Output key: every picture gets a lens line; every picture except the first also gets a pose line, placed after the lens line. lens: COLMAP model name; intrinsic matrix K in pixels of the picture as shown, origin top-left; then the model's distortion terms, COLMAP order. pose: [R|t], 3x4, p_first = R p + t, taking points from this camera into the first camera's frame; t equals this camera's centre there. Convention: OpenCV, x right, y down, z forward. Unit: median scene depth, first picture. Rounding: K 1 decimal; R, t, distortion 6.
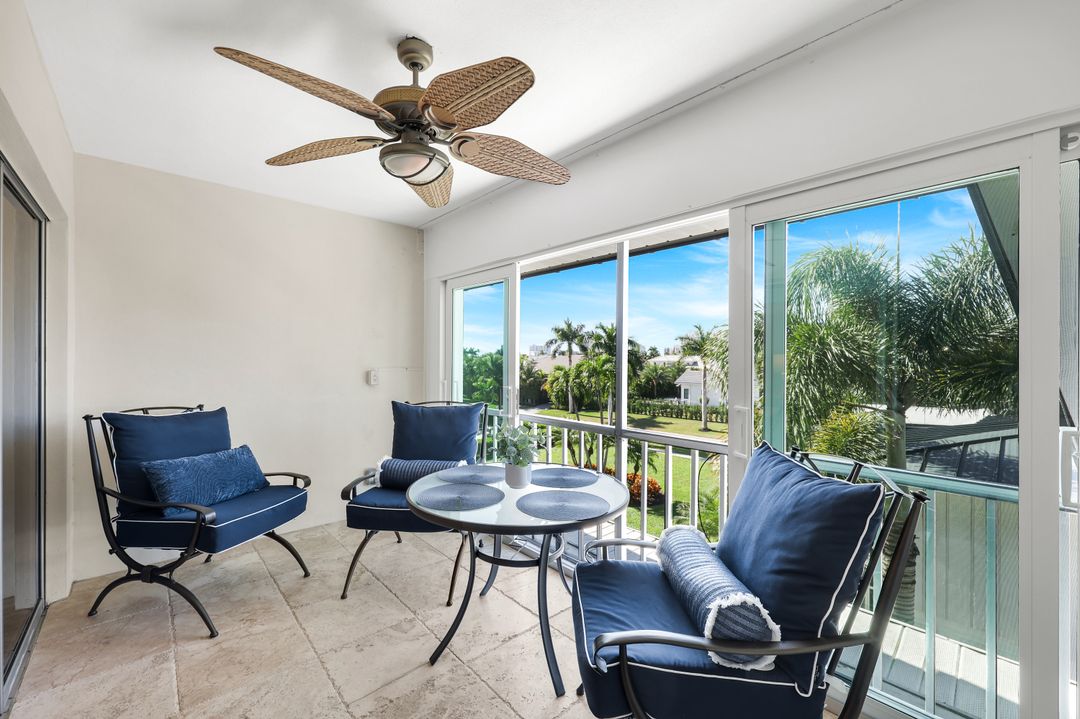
lens RADIAL K [[441.8, 0, 524.0], [0, 441.8, 360.6], [0, 0, 1]] dist [0.001881, 0.000265]
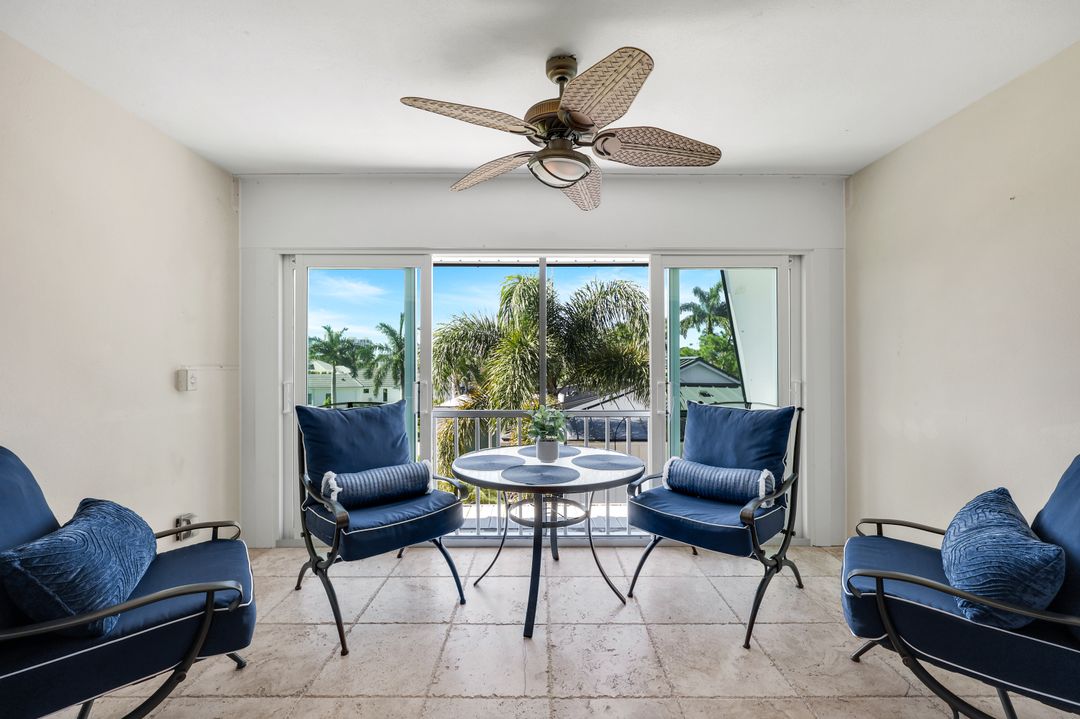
lens RADIAL K [[454.7, 0, 540.0], [0, 454.7, 359.5], [0, 0, 1]] dist [0.001040, 0.000079]
pose [[0.658081, -0.001220, 0.752946, -0.744033], [0.007981, 0.999954, -0.005355, 0.022113], [-0.752905, 0.009534, 0.658061, 0.195012]]
